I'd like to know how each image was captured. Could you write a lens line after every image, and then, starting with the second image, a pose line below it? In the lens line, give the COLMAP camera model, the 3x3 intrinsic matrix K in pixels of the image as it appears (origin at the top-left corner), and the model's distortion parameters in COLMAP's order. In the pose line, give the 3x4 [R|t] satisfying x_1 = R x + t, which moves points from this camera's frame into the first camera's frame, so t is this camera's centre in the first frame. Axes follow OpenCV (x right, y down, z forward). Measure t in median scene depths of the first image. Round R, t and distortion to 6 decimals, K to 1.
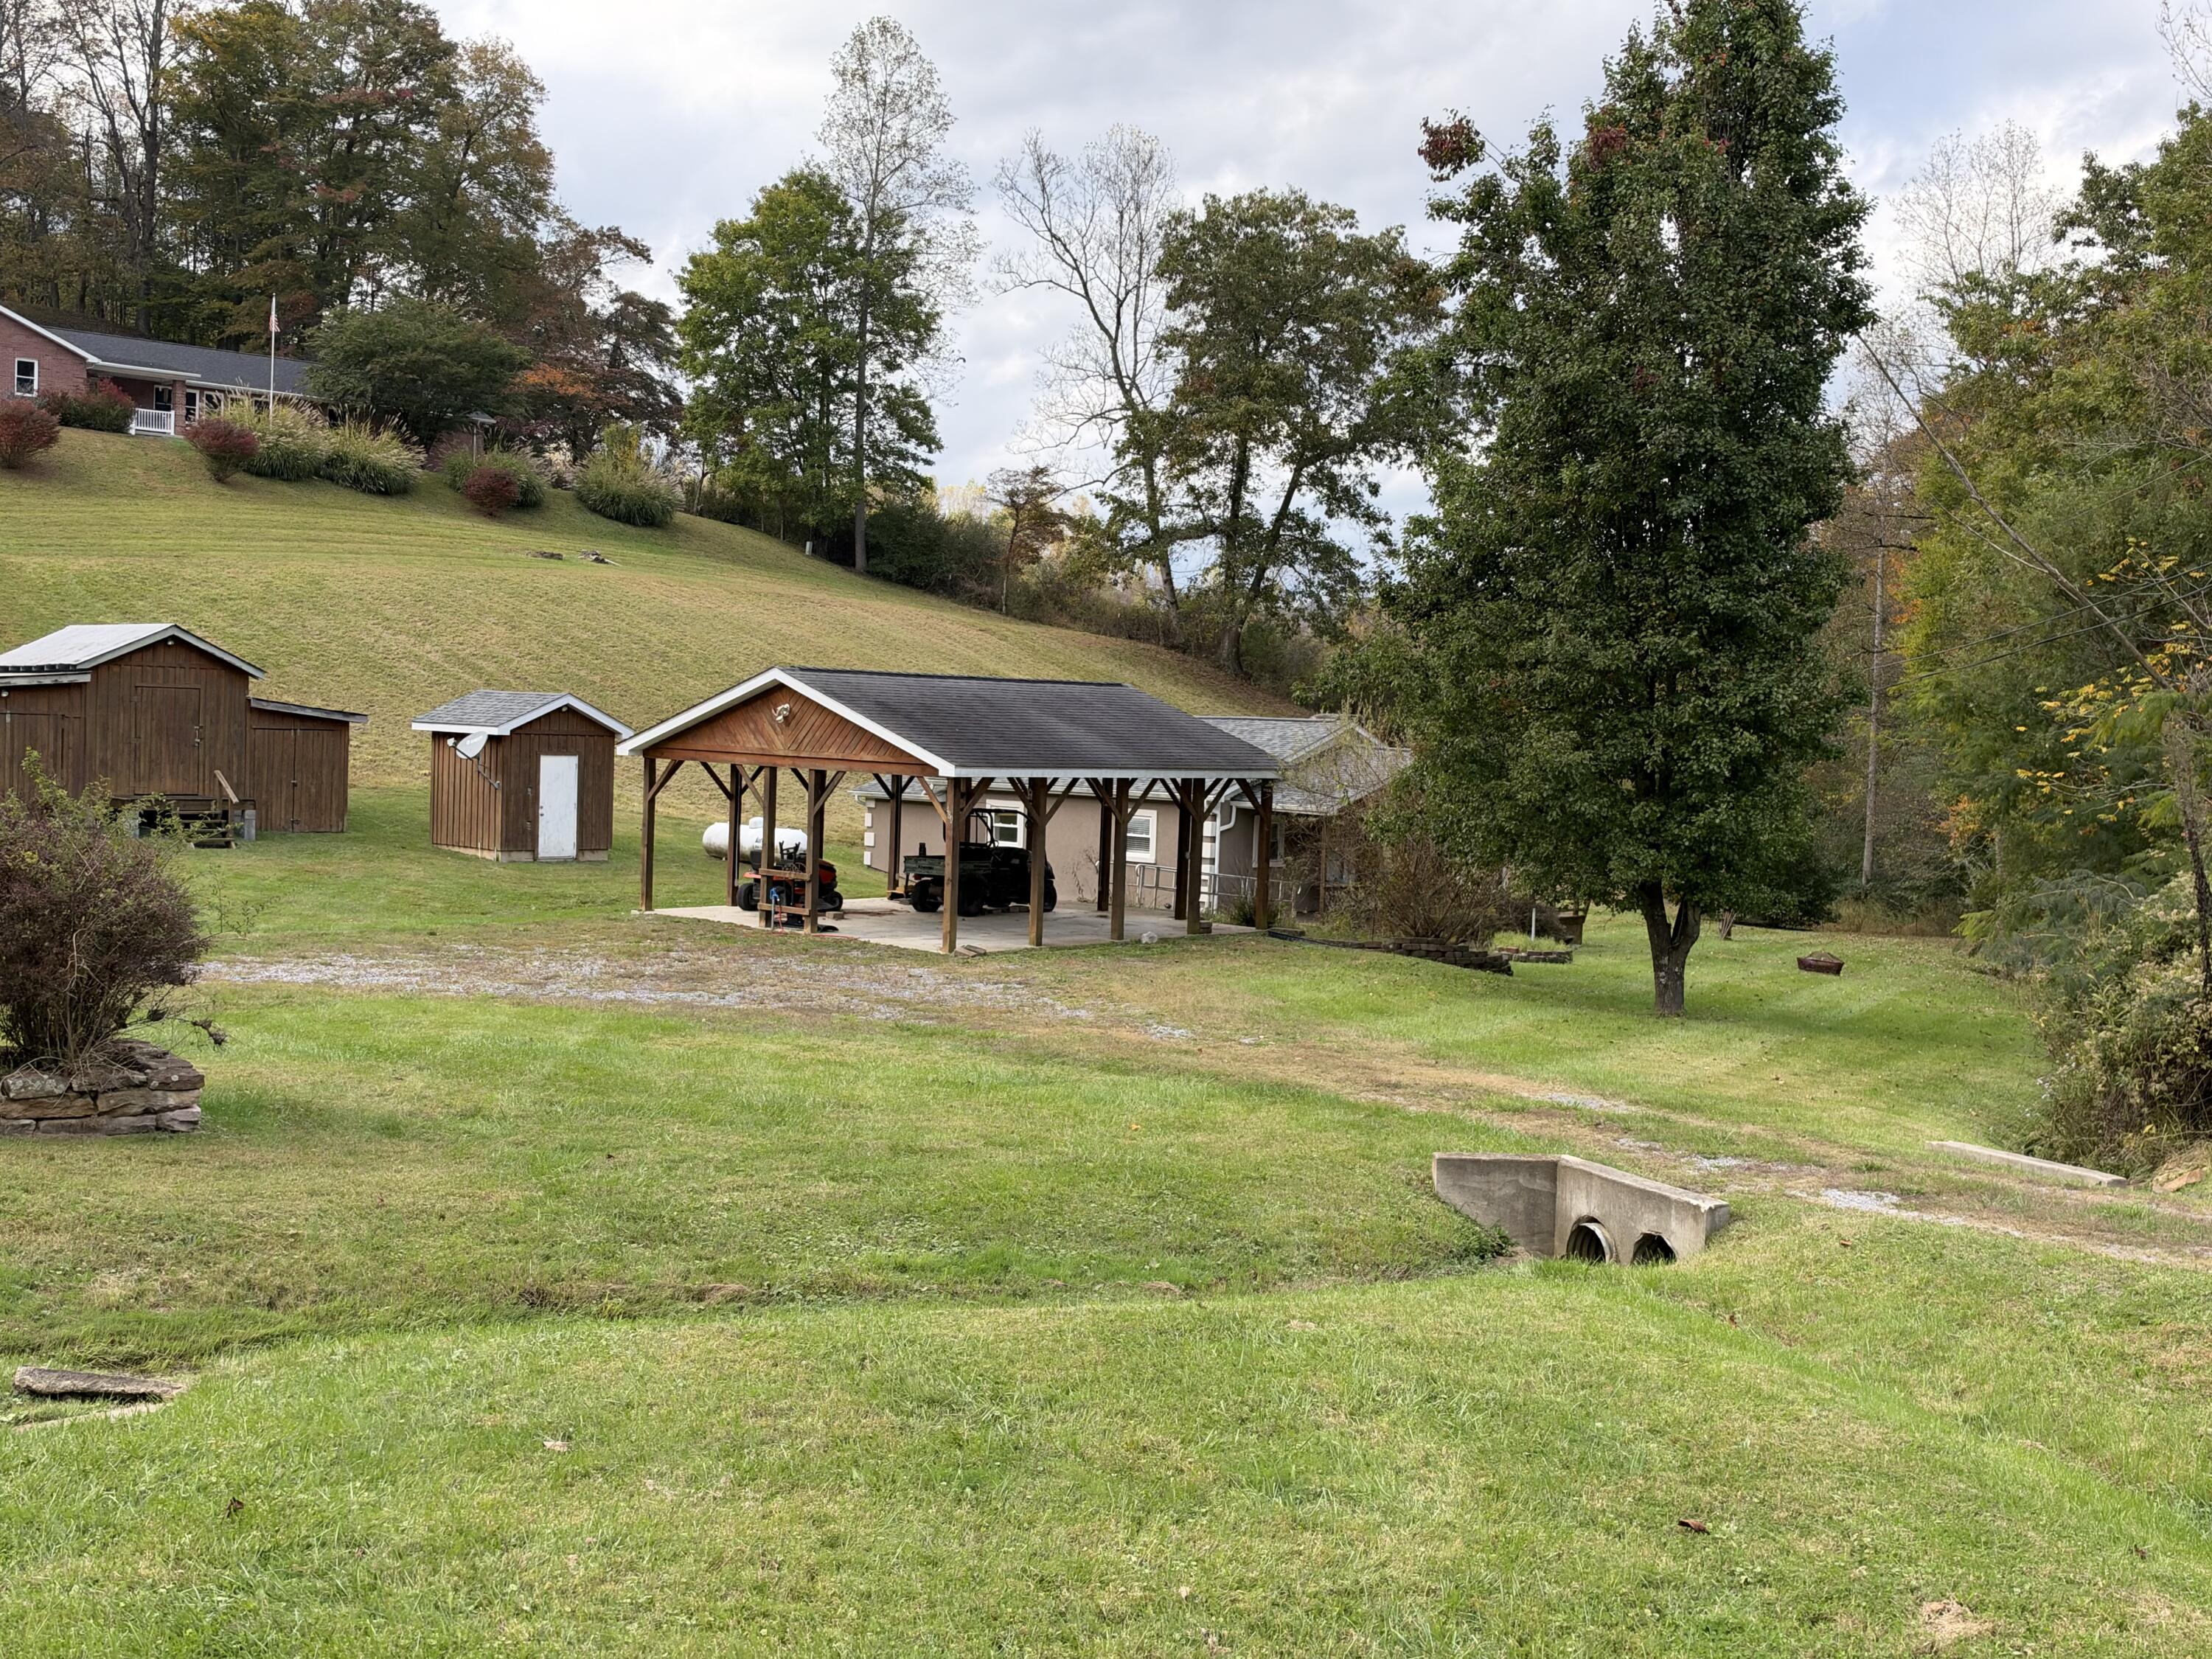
lens RADIAL K [[2385.4, 0, 1099.6], [0, 2385.4, 837.6], [0, 0, 1]] dist [-0.011060, 0.000000]
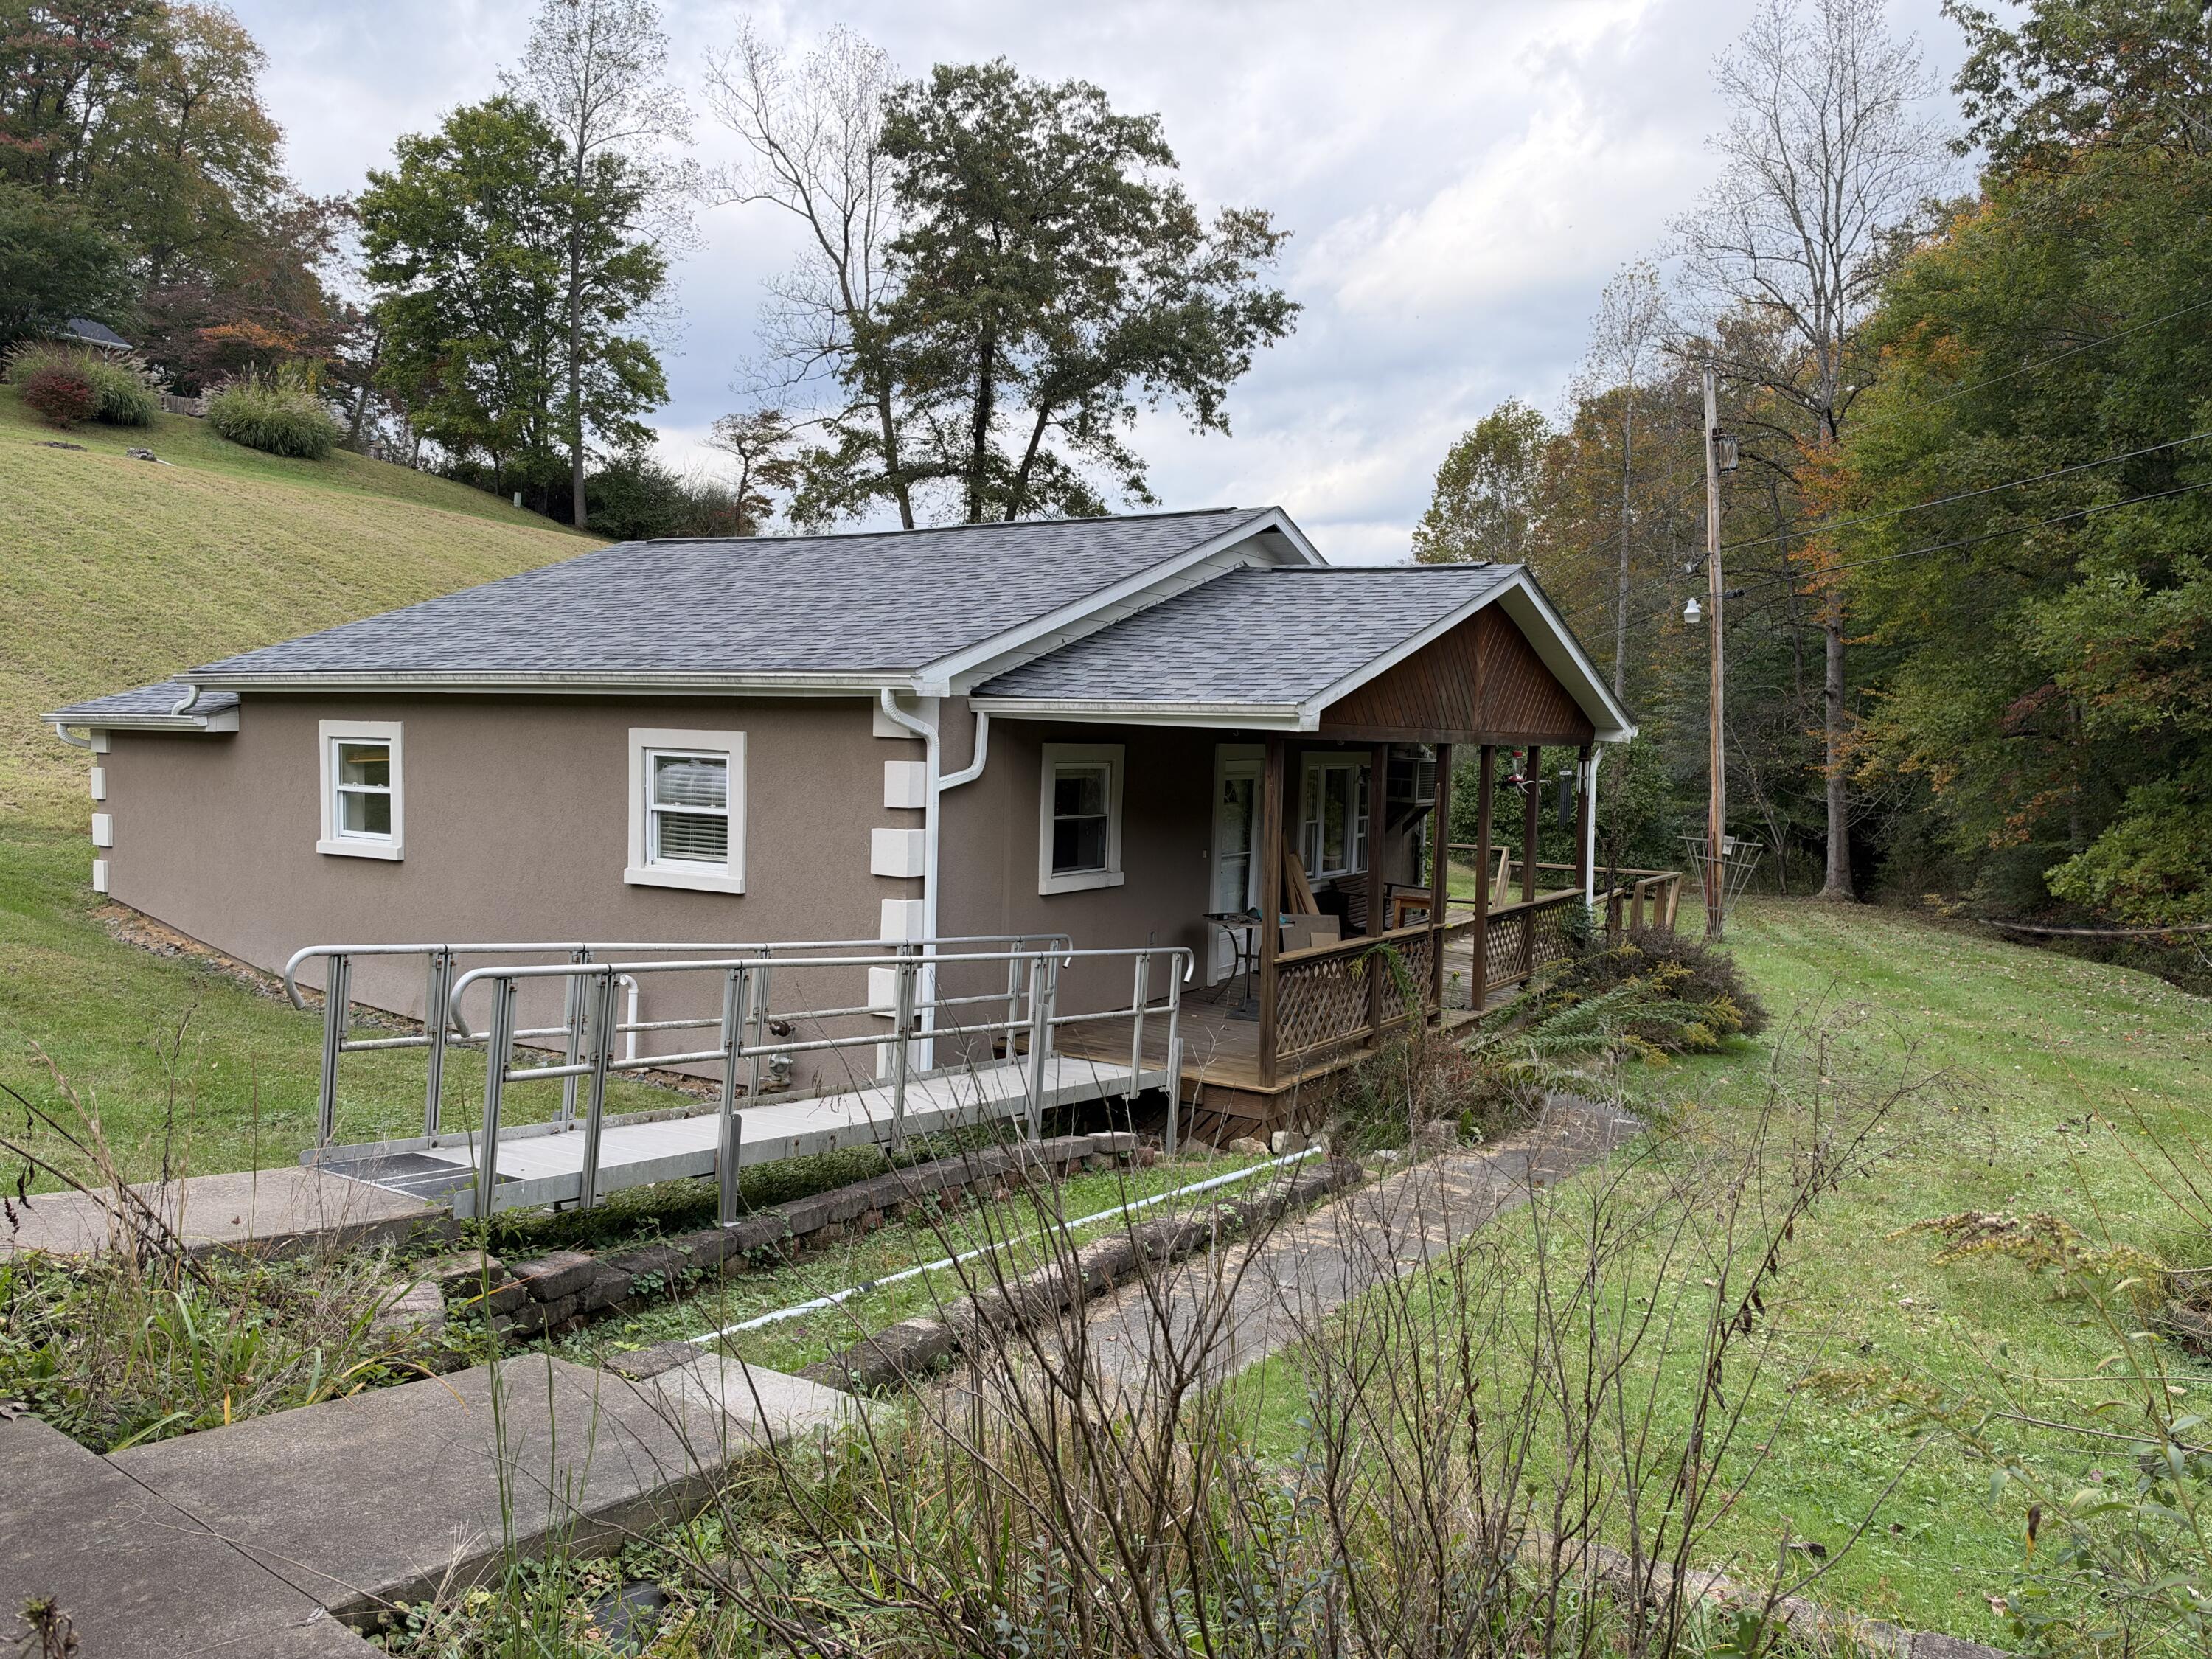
lens RADIAL K [[1549.5, 0, 1105.1], [0, 1549.5, 841.2], [0, 0, 1]] dist [-0.001843, -0.029755]
pose [[0.991045, -0.027002, 0.130768, 0.022167], [0.023659, 0.999354, 0.027055, -0.000312], [-0.131414, -0.023719, 0.991044, 0.389900]]
